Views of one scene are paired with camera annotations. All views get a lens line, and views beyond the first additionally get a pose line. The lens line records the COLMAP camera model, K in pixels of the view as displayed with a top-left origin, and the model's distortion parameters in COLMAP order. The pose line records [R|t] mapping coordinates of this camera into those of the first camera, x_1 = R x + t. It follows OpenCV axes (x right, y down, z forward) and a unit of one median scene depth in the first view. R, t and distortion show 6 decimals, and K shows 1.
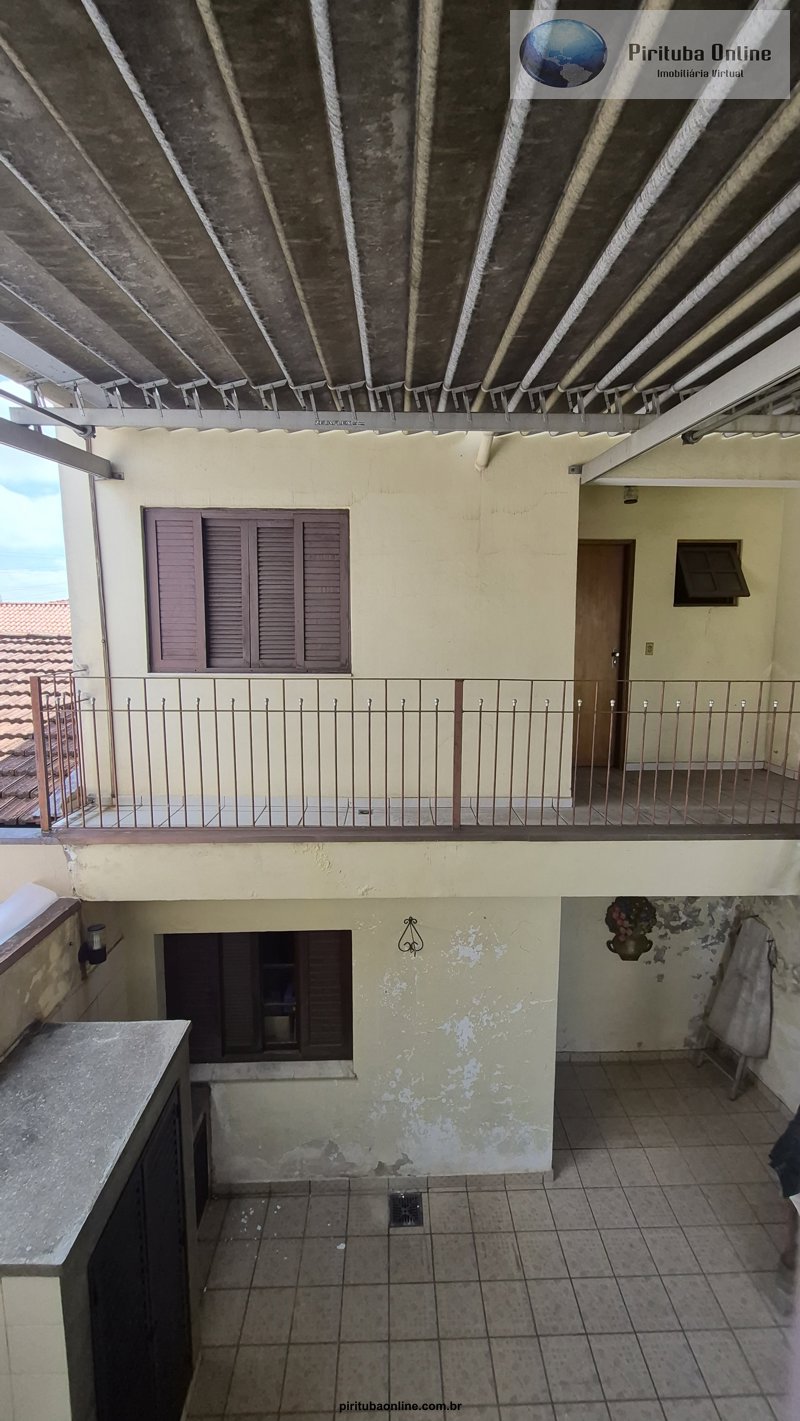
lens RADIAL K [[563.3, 0, 400.5], [0, 563.3, 709.7], [0, 0, 1]] dist [0.002629, -0.000138]
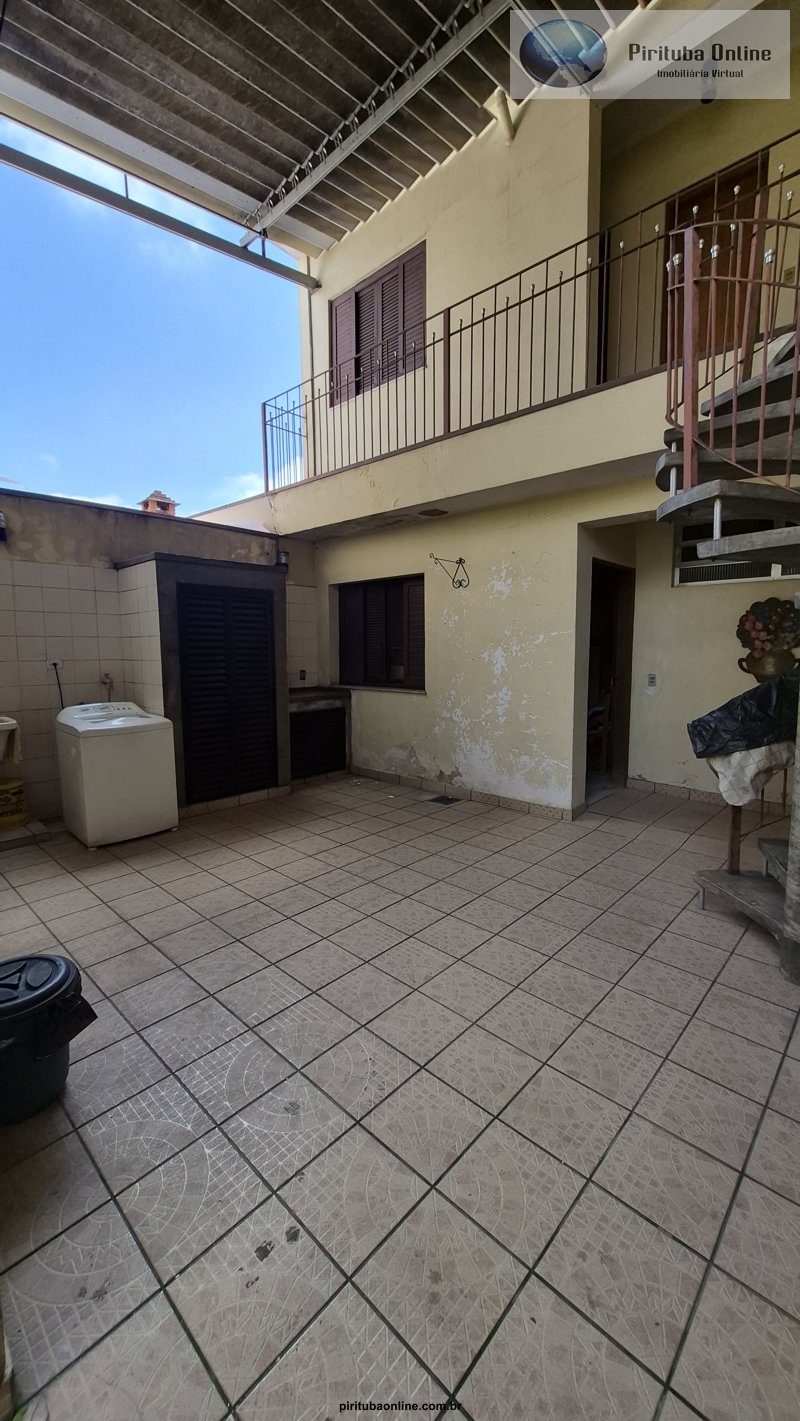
lens RADIAL K [[563.3, 0, 402.1], [0, 563.3, 709.1], [0, 0, 1]] dist [0.002629, -0.000138]
pose [[0.709993, 0.071243, -0.700595, 0.785702], [-0.080446, 0.996562, 0.019815, 0.658440], [0.699598, 0.042292, 0.713284, 0.038004]]
